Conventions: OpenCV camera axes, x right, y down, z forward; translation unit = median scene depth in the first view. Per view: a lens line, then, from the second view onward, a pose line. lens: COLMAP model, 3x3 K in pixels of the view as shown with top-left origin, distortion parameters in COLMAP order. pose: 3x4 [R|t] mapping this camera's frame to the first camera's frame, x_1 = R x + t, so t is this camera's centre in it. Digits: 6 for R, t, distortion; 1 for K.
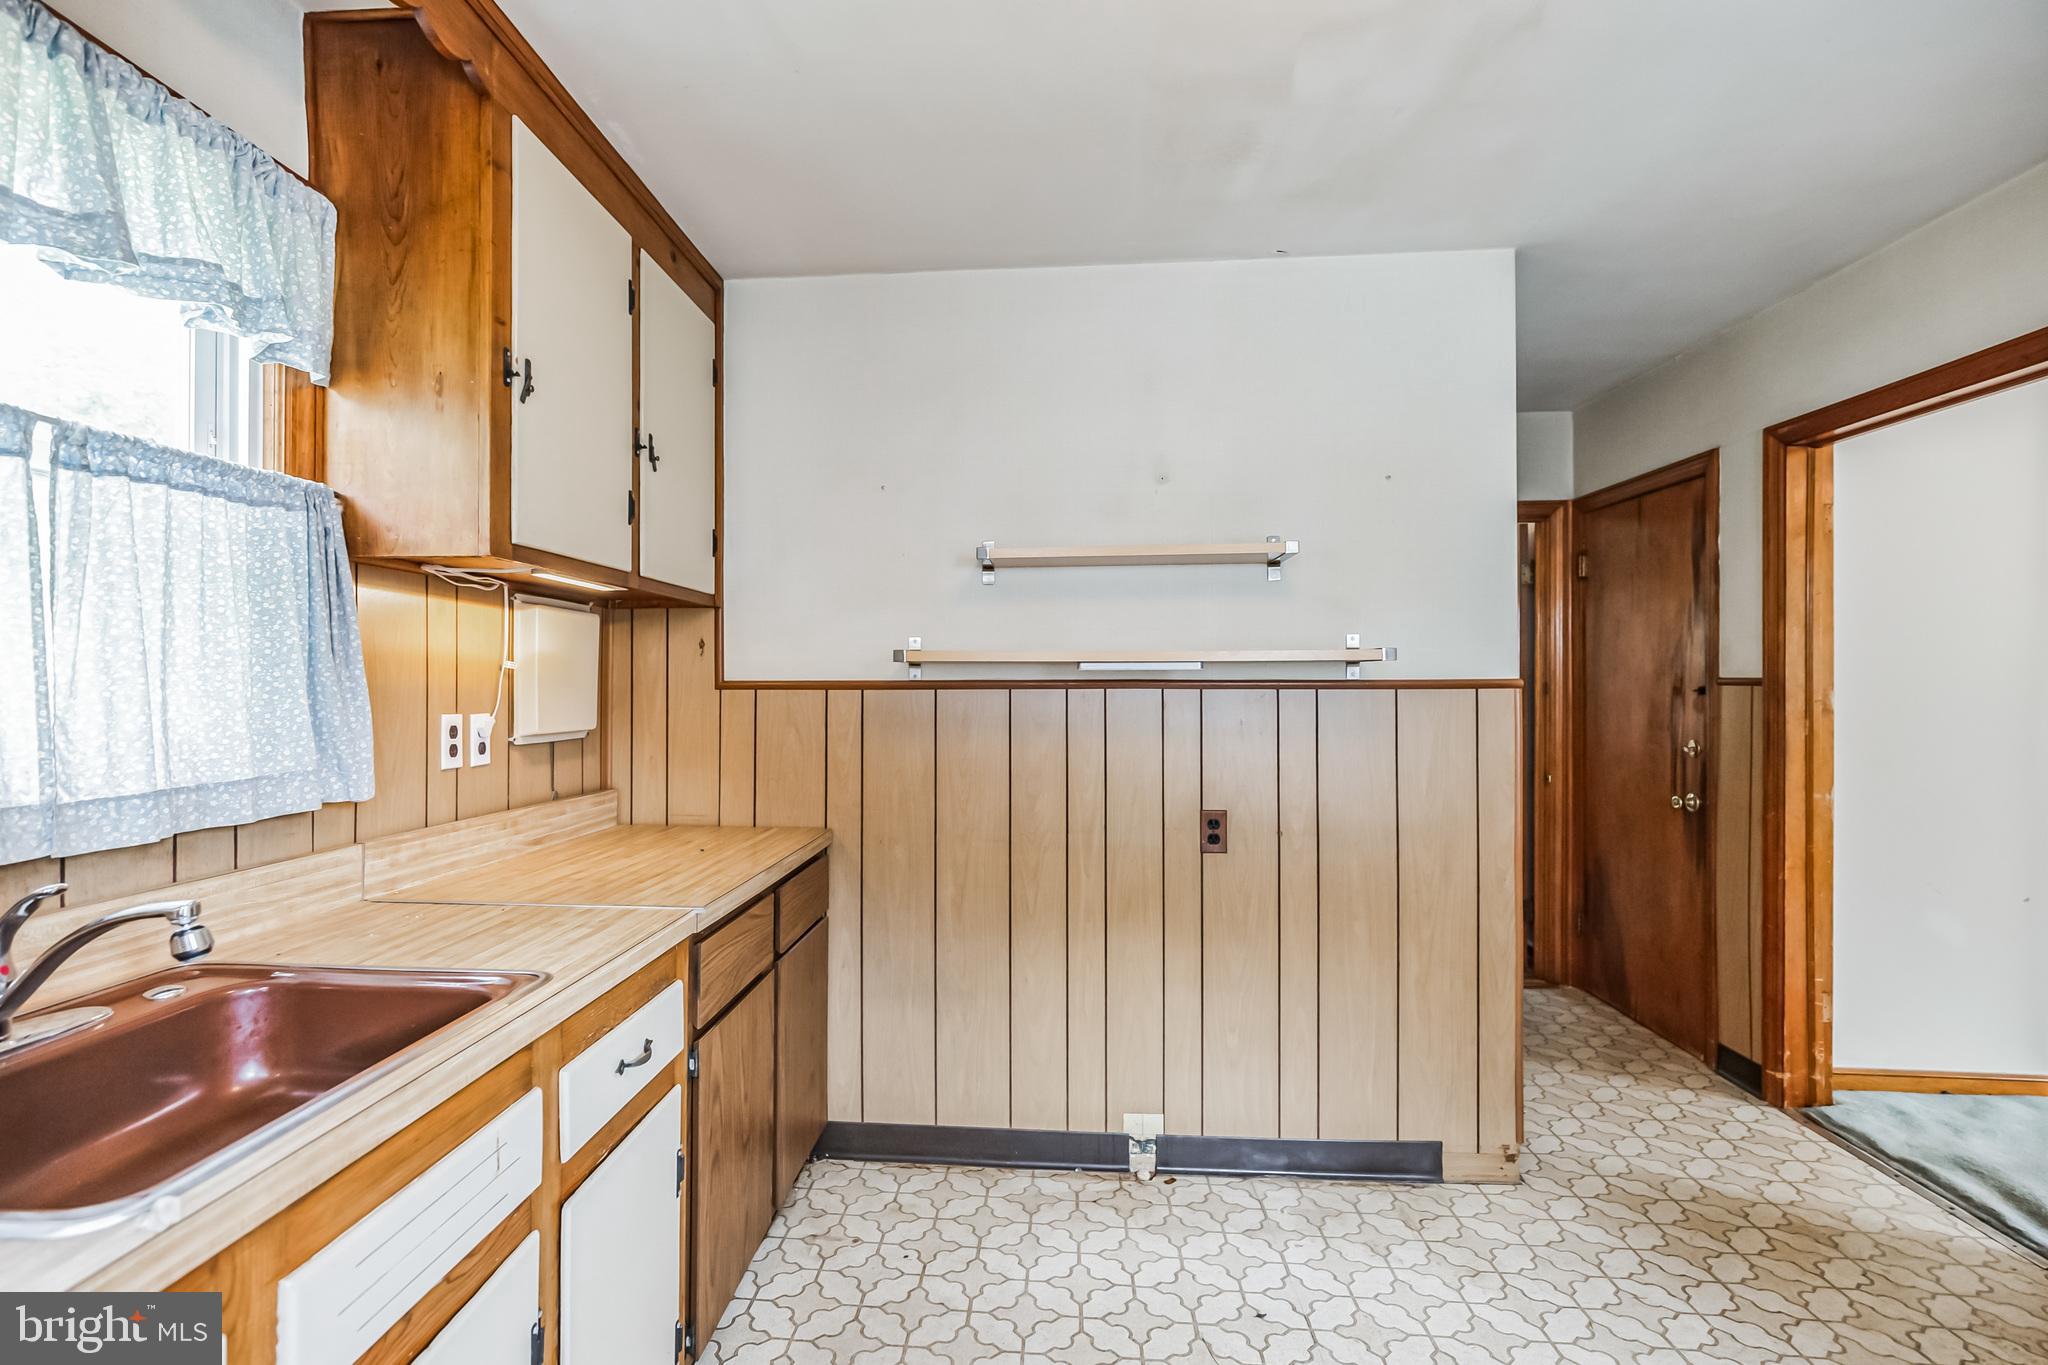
lens RADIAL K [[964.5, 0, 985.4], [0, 964.5, 679.4], [0, 0, 1]] dist [0.000546, -0.000390]
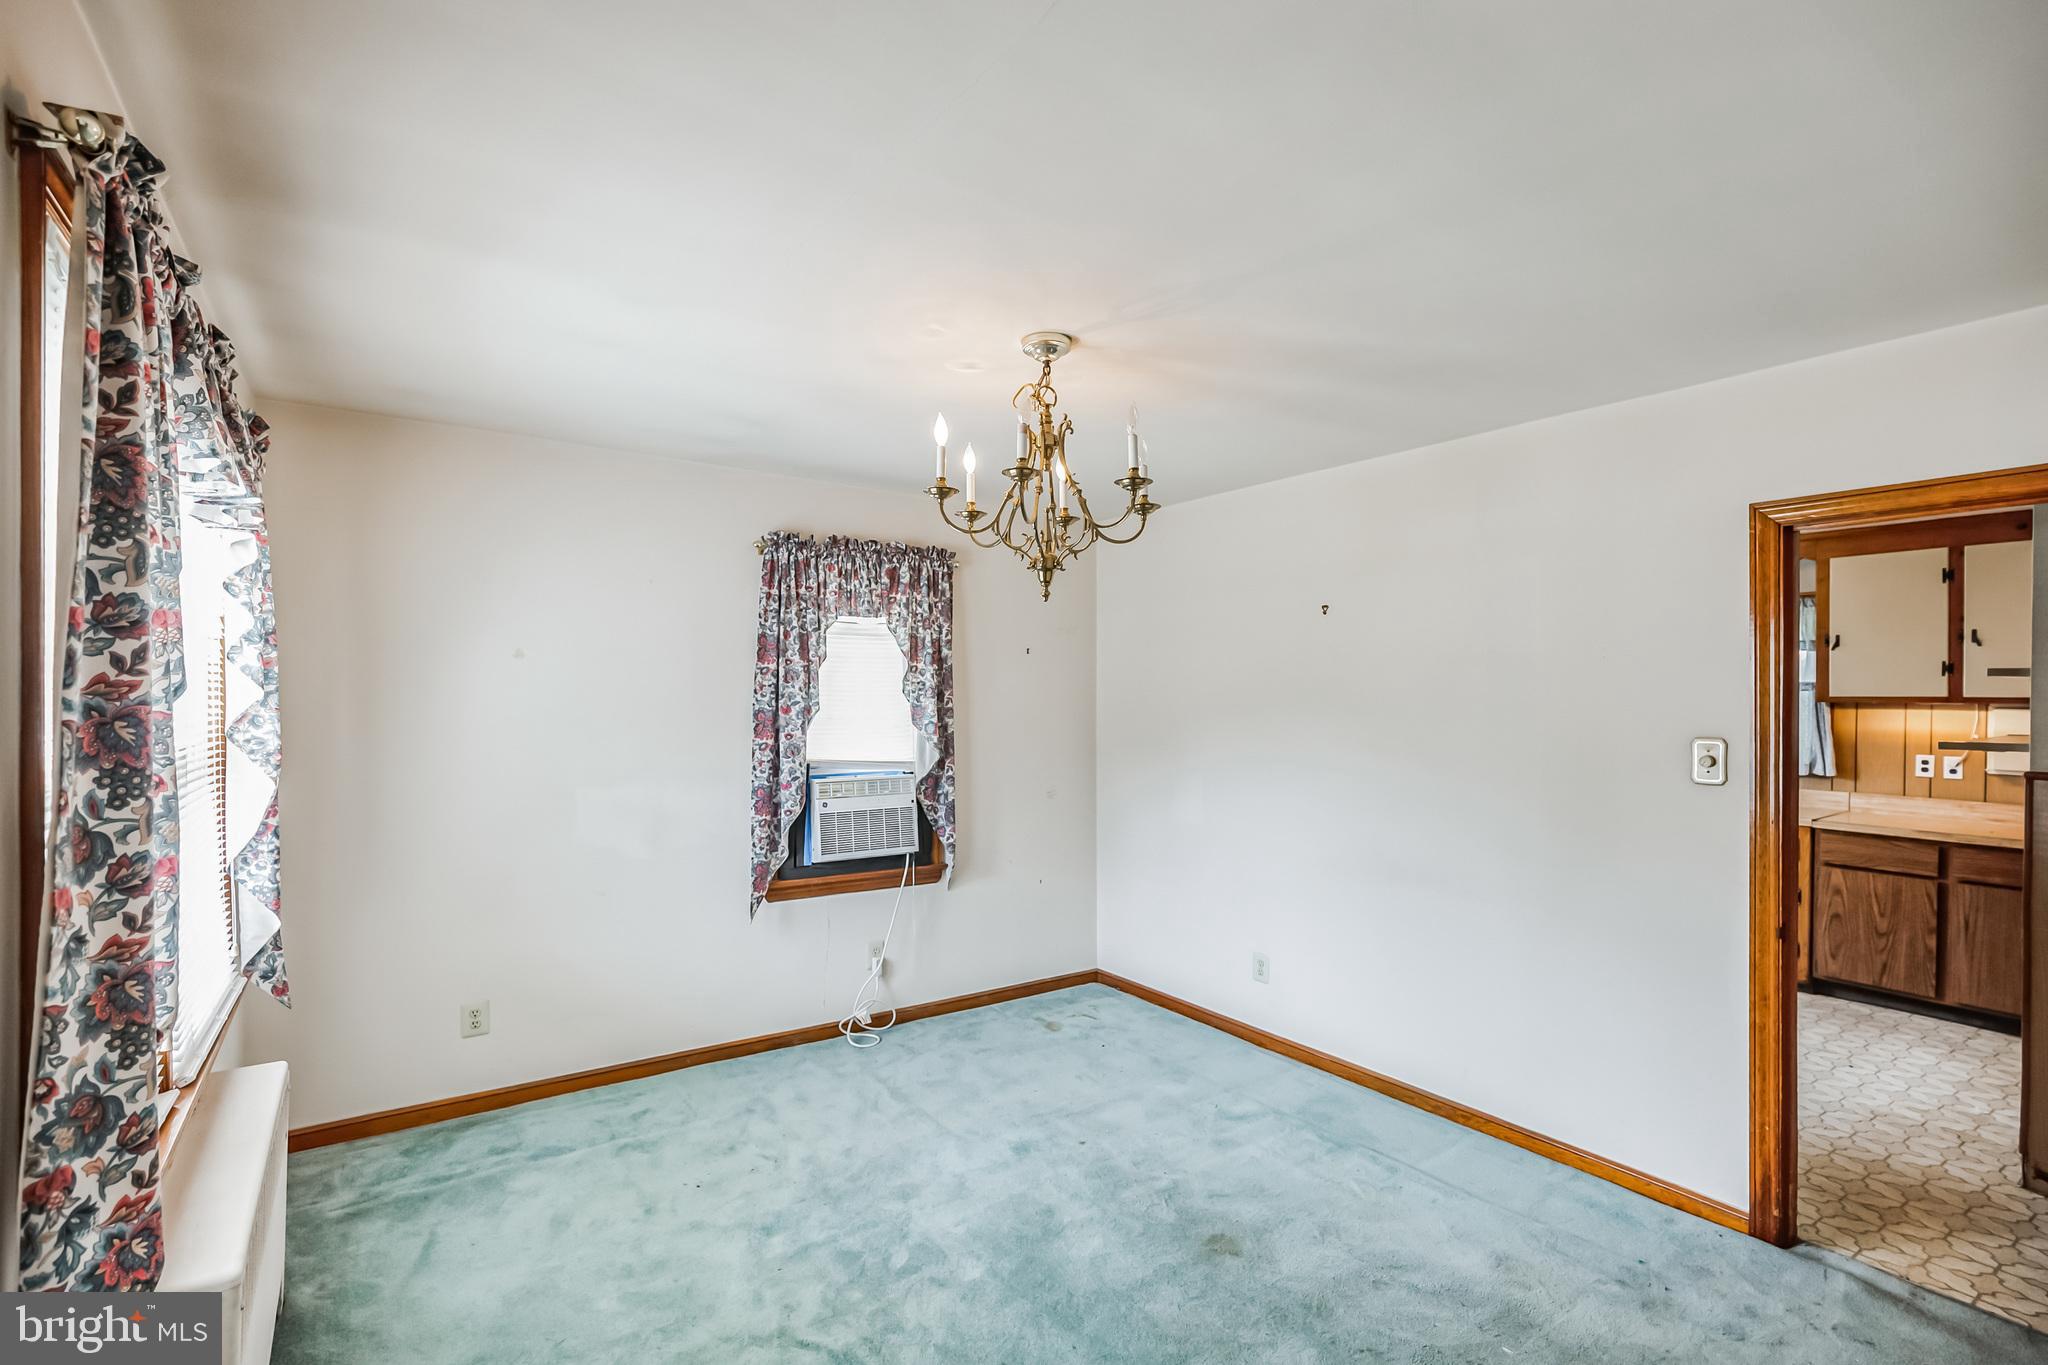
lens RADIAL K [[921.4, 0, 1048.0], [0, 921.4, 691.7], [0, 0, 1]] dist [0.001606, 0.000245]
pose [[-0.757440, 0.000159, -0.652905, 2.512883], [0.003339, 0.999988, -0.003630, -0.117696], [0.652897, -0.004929, -0.757431, 1.207937]]
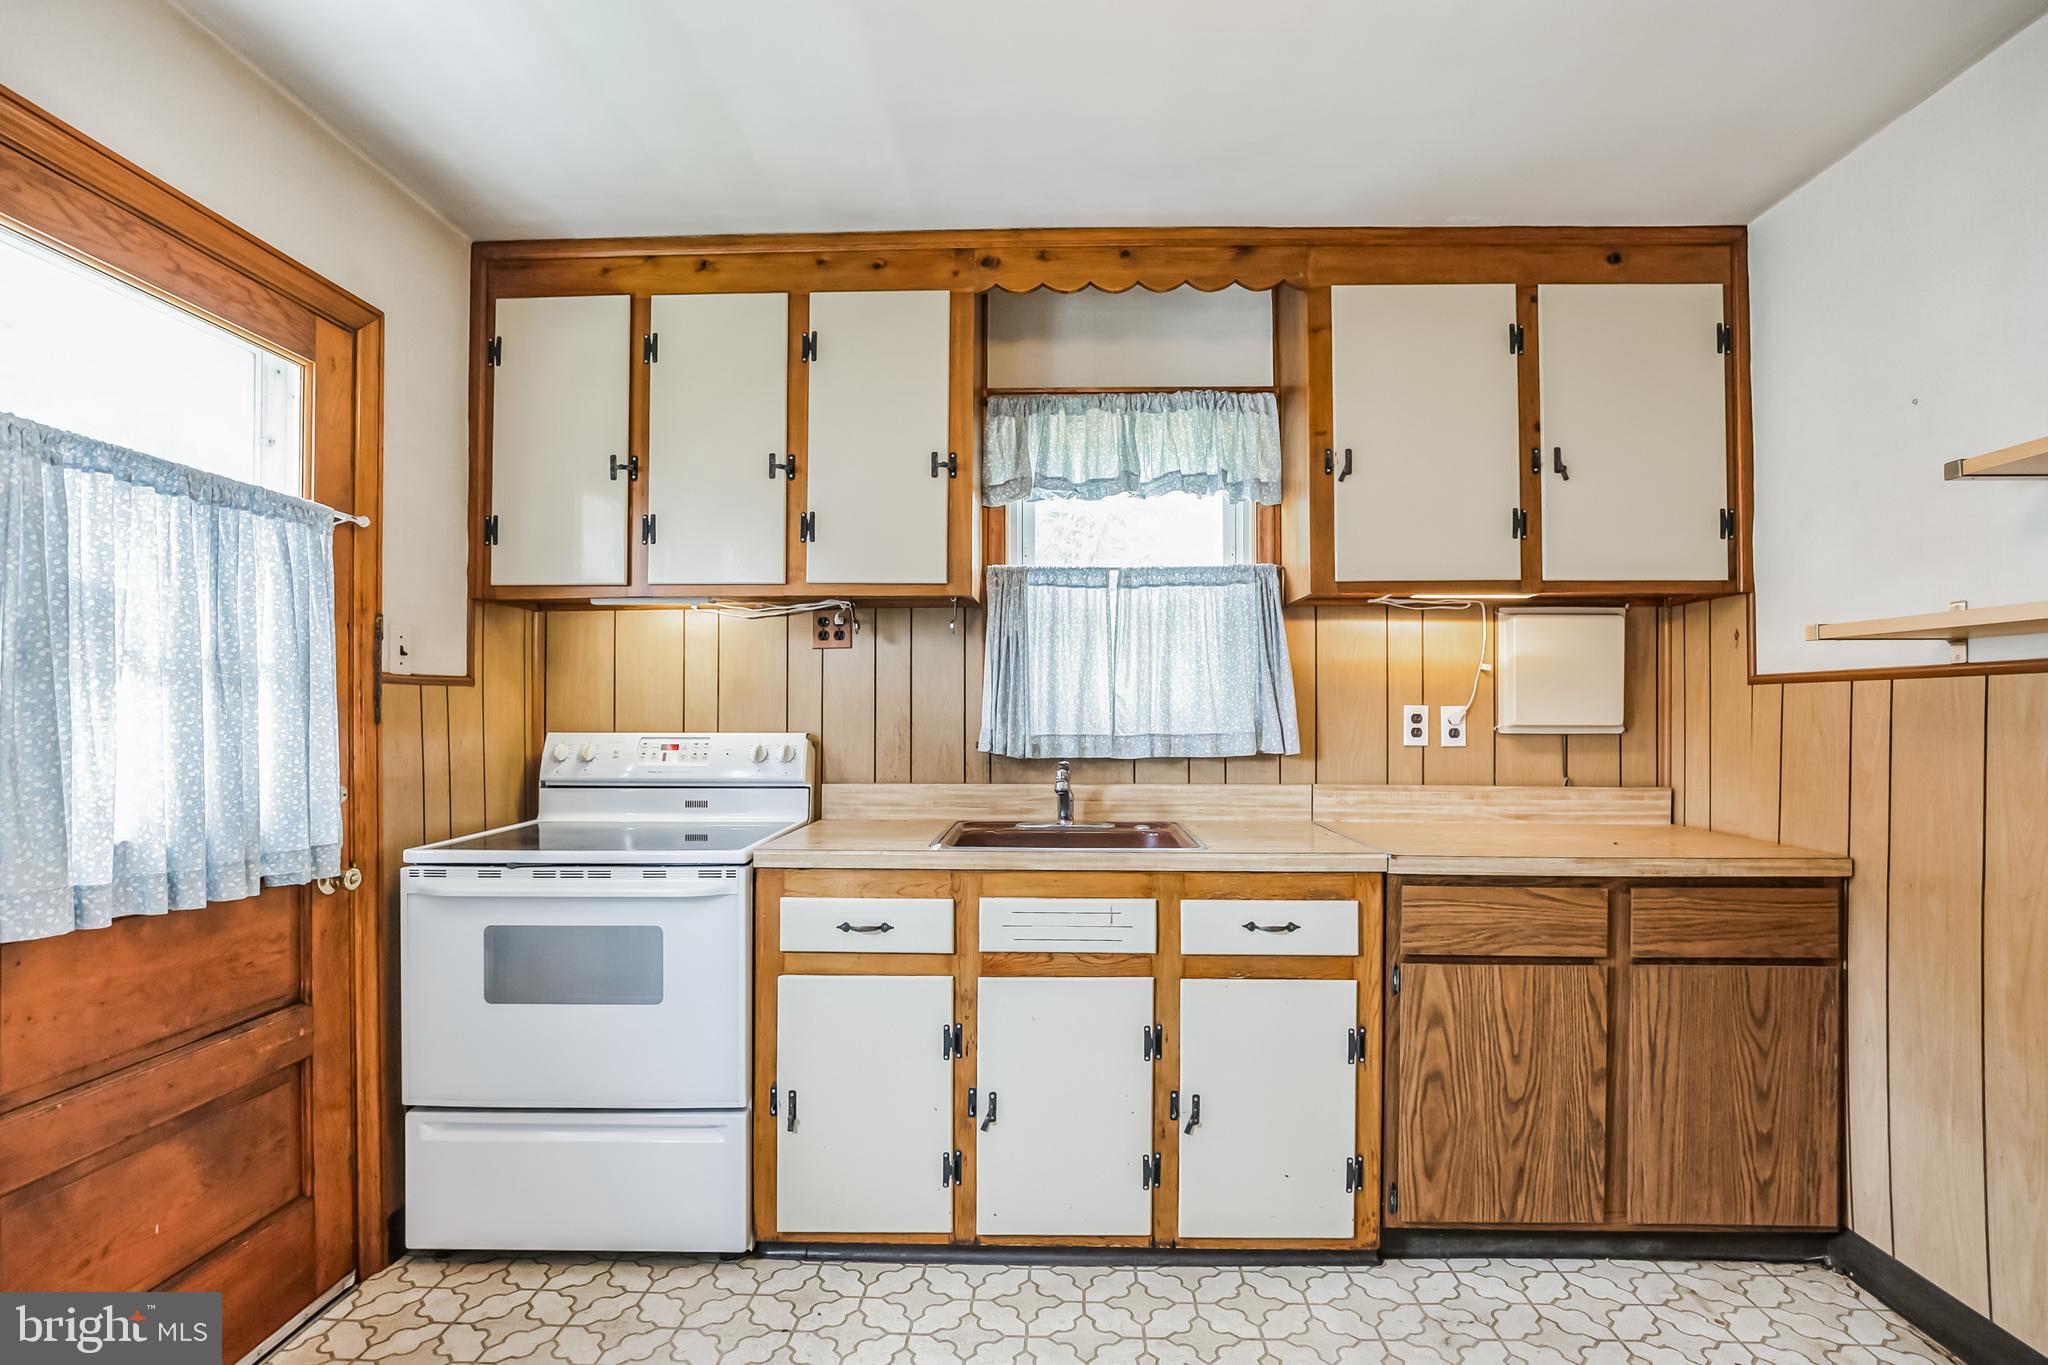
lens RADIAL K [[946.9, 0, 1020.7], [0, 946.9, 712.4], [0, 0, 1]] dist [-0.003008, -0.000575]
pose [[0.056810, 0.001926, -0.998383, 0.667925], [0.006245, 0.999978, 0.002284, 0.035698], [0.998366, -0.006364, 0.056796, 0.338212]]
